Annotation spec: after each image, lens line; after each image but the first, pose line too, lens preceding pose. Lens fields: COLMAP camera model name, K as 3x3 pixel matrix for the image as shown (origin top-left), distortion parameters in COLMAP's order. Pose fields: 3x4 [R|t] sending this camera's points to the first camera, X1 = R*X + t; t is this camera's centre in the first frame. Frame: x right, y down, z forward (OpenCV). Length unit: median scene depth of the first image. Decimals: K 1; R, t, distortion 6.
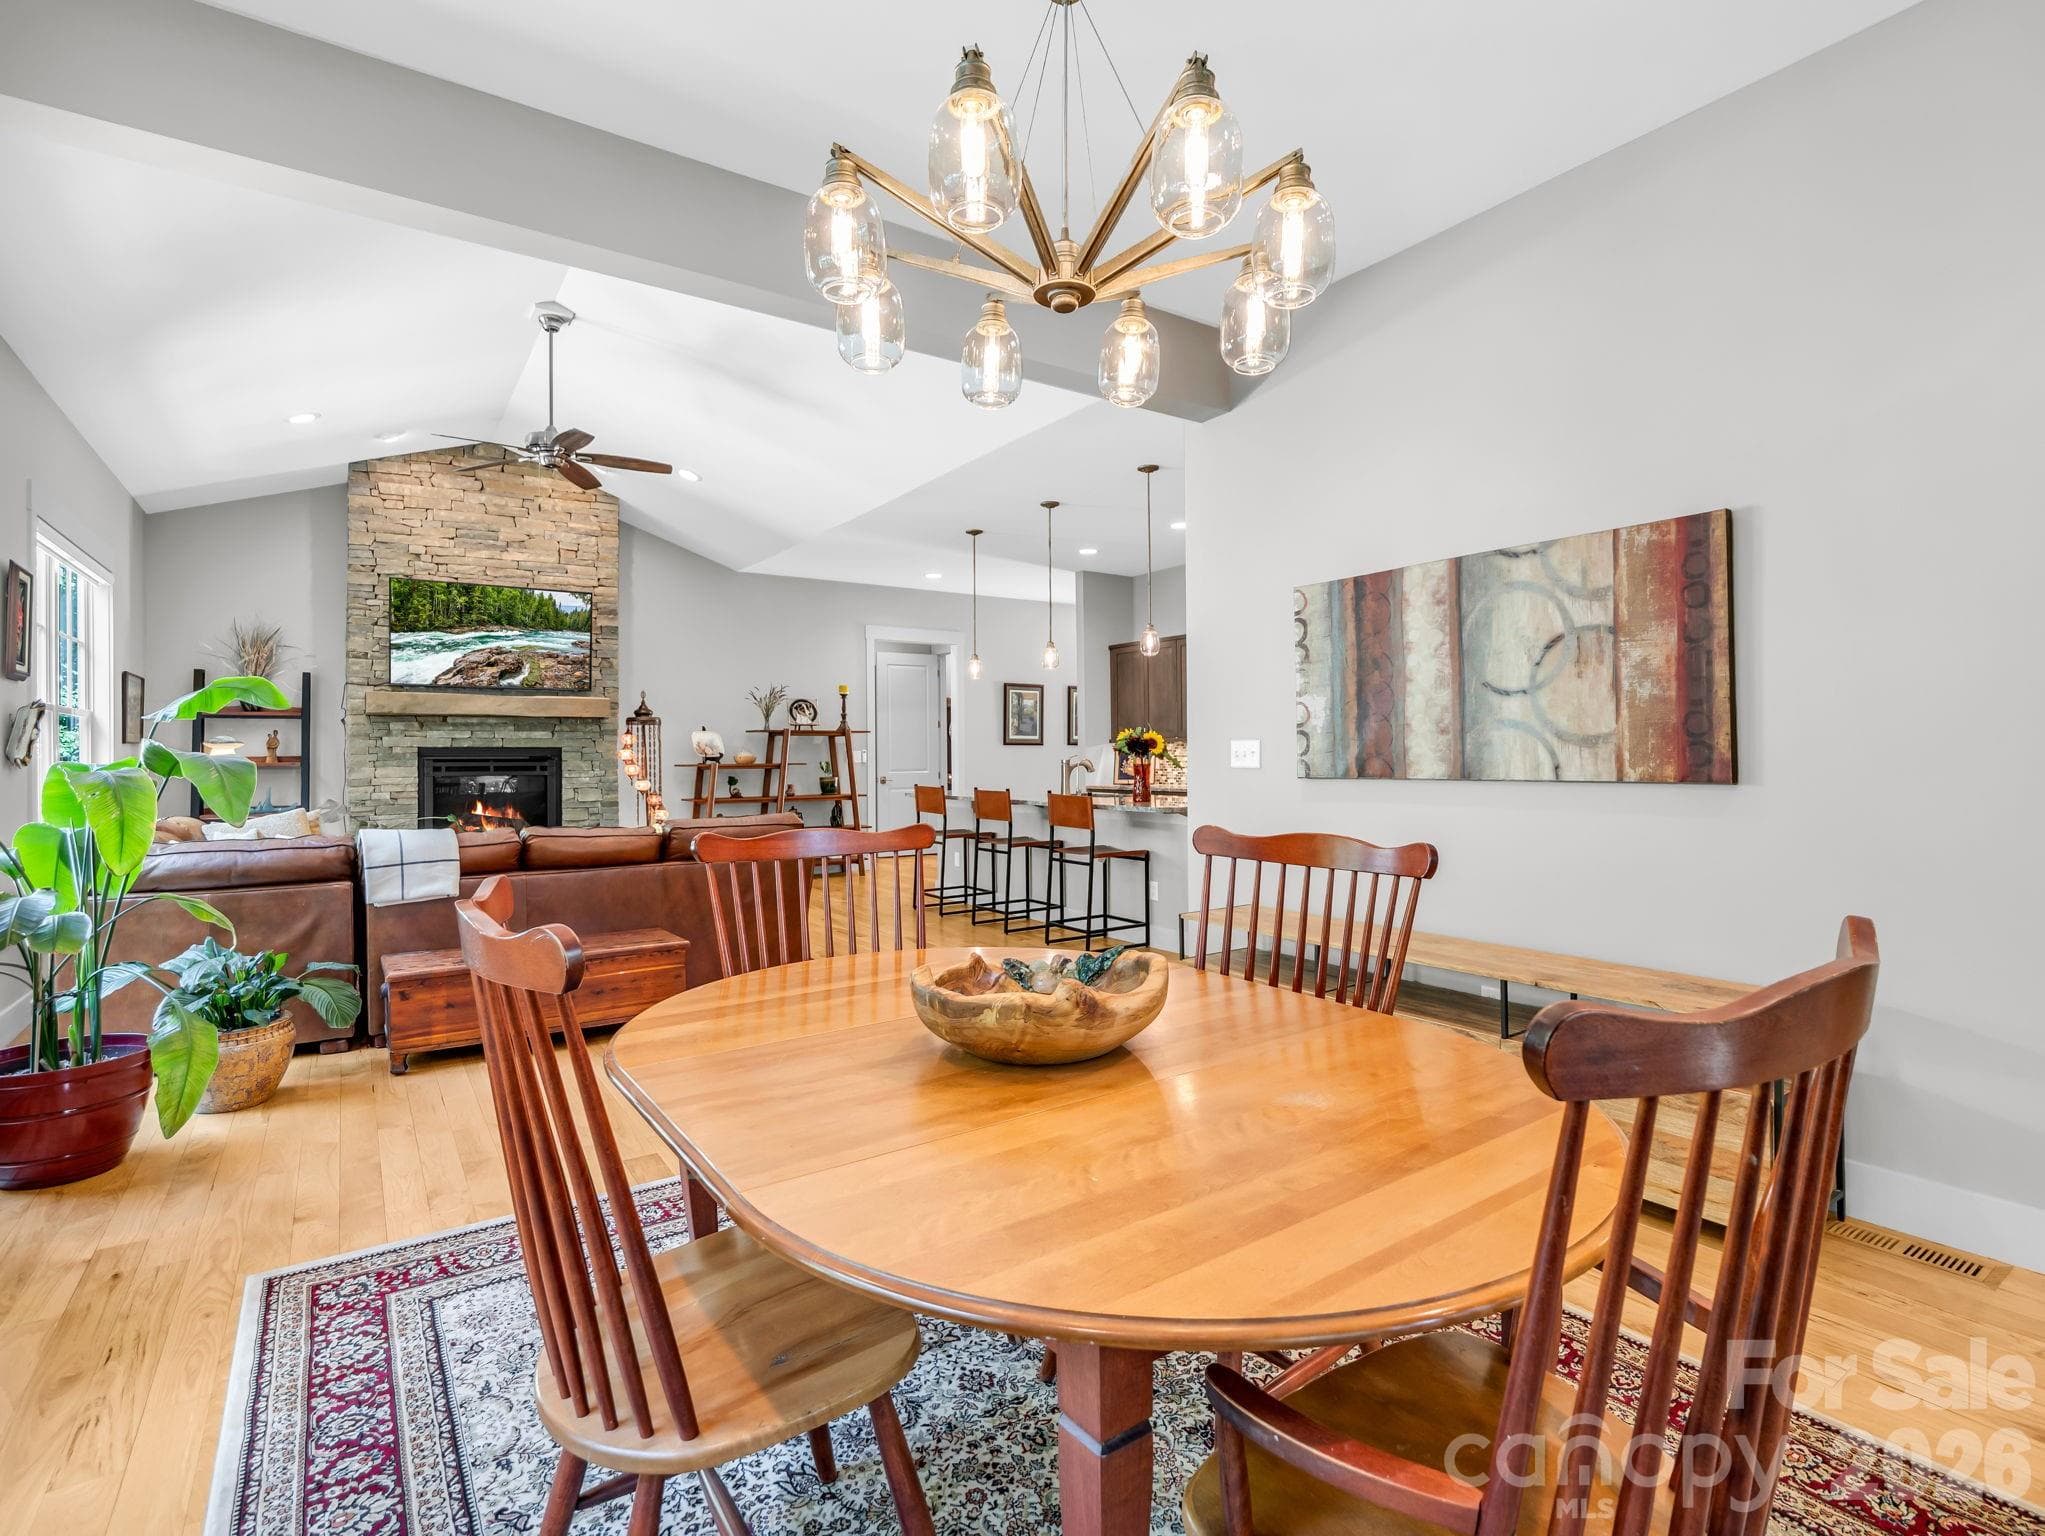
lens RADIAL K [[983.6, 0, 1017.3], [0, 983.6, 748.6], [0, 0, 1]] dist [-0.017331, -0.000003]
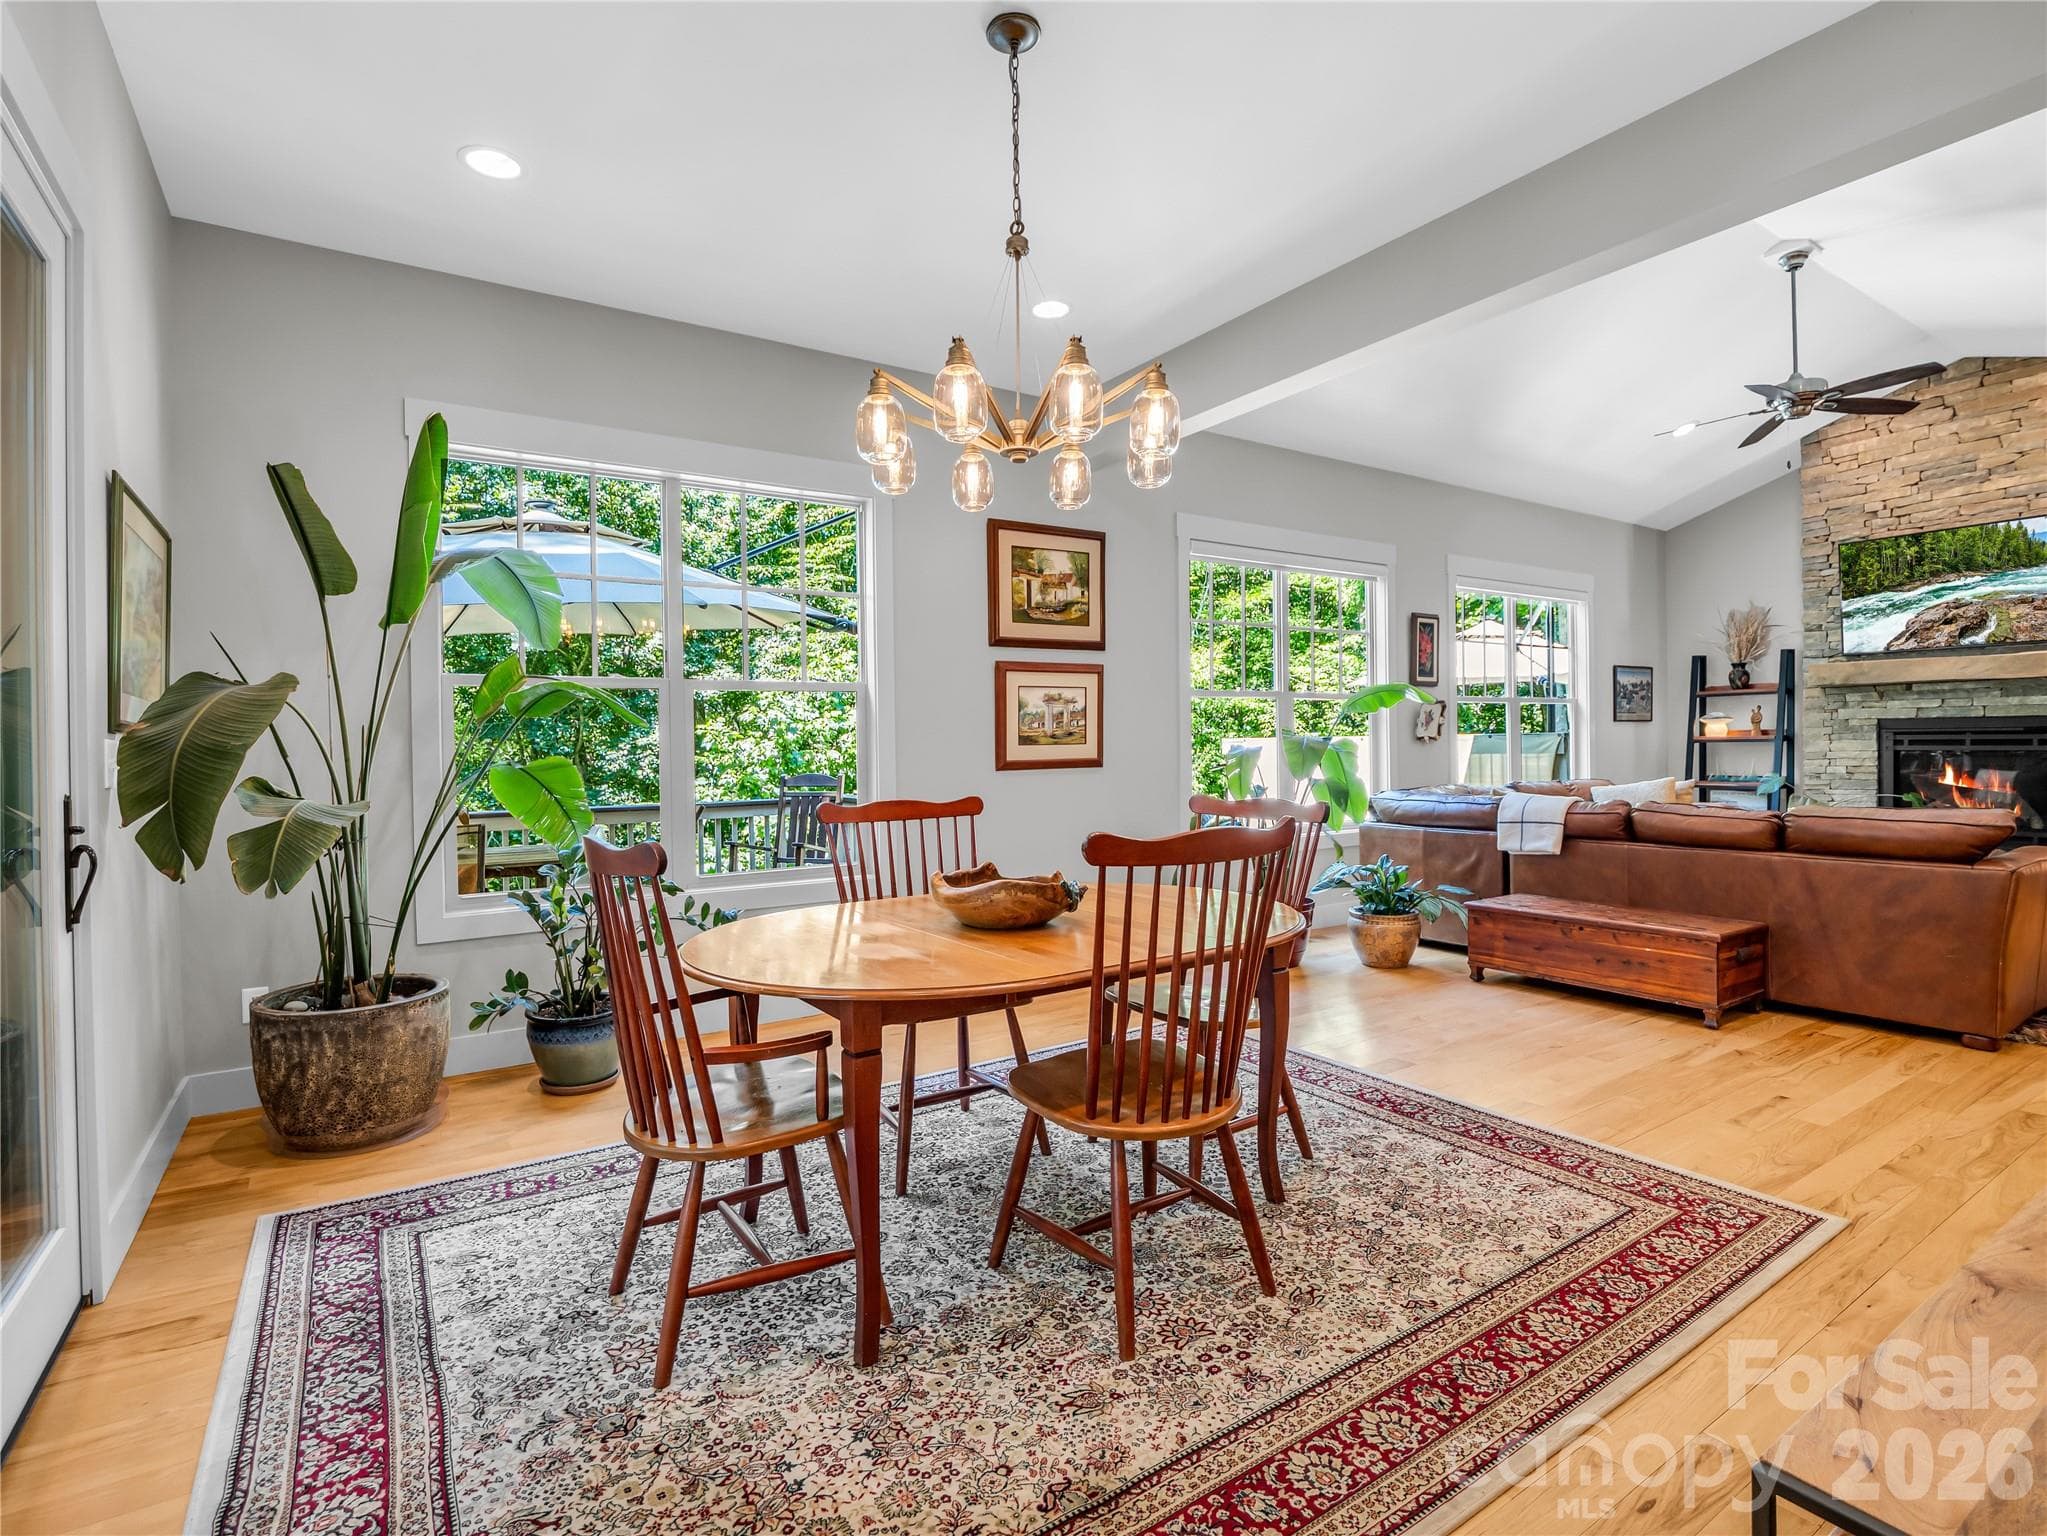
lens RADIAL K [[1007.9, 0, 1029.7], [0, 1007.9, 753.4], [0, 0, 1]] dist [-0.019223, -0.000262]
pose [[-0.013143, 0.017744, -0.999756, 0.345347], [0.022453, 0.999596, 0.017446, -0.003323], [0.999662, -0.022218, -0.013536, 0.201923]]
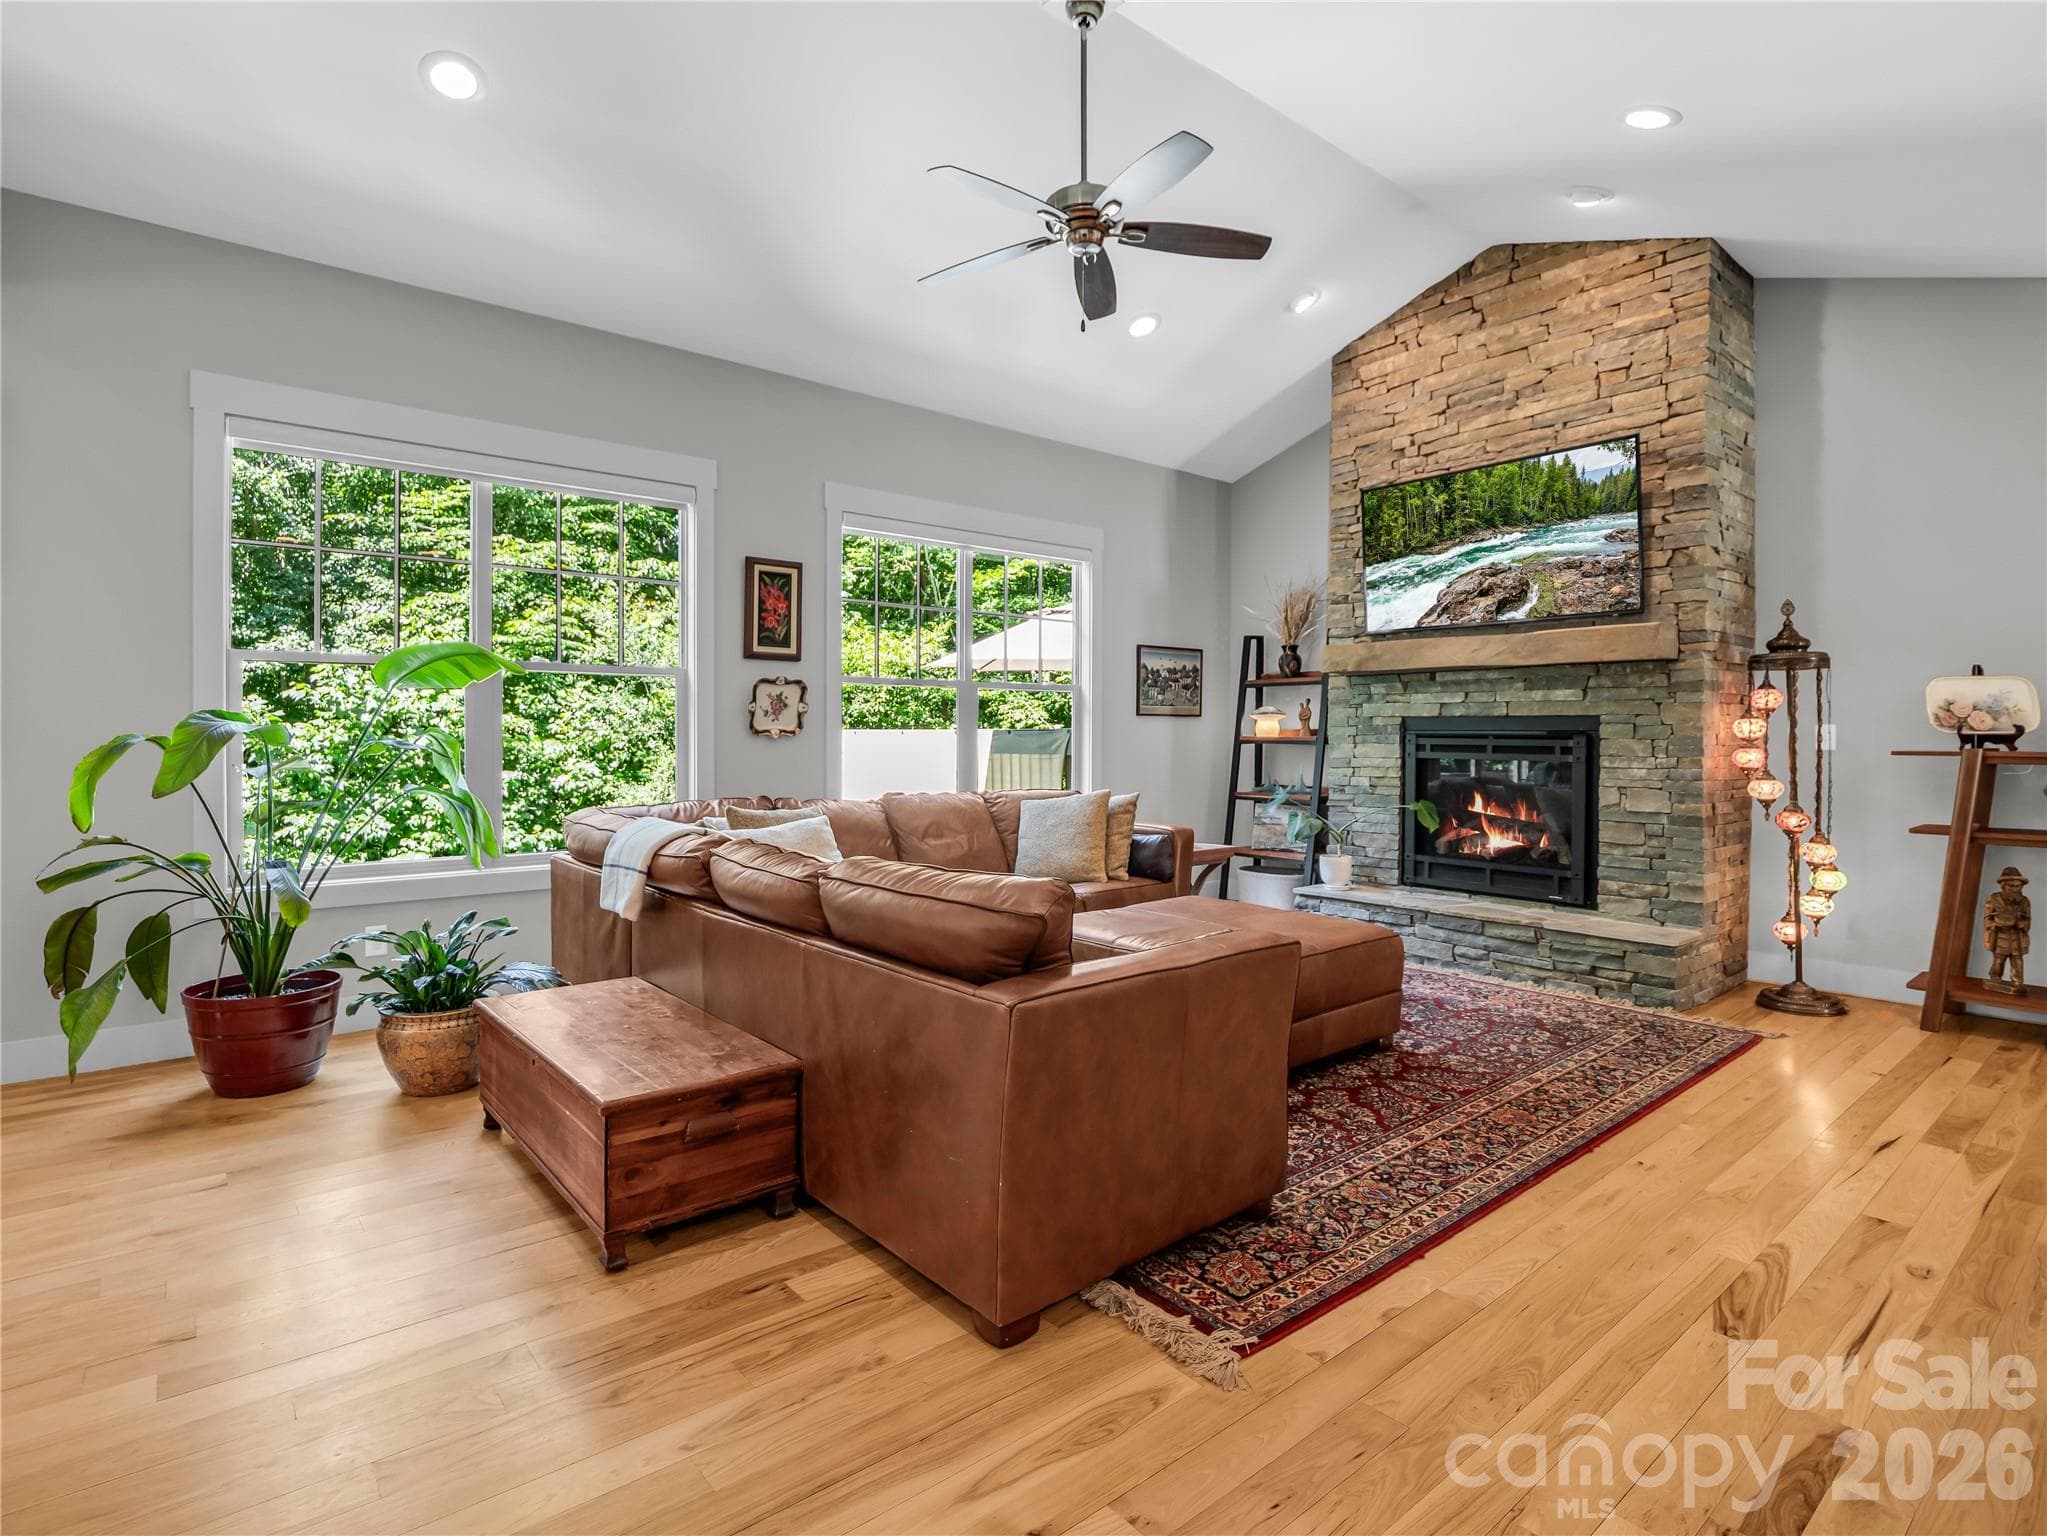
lens RADIAL K [[1030.2, 0, 1009.6], [0, 1030.2, 745.9], [0, 0, 1]] dist [-0.015983, -0.000659]
pose [[0.089355, 0.020222, -0.995795, 0.117912], [0.004771, 0.999774, 0.020731, 0.002722], [0.995988, -0.006603, 0.089238, 0.640943]]
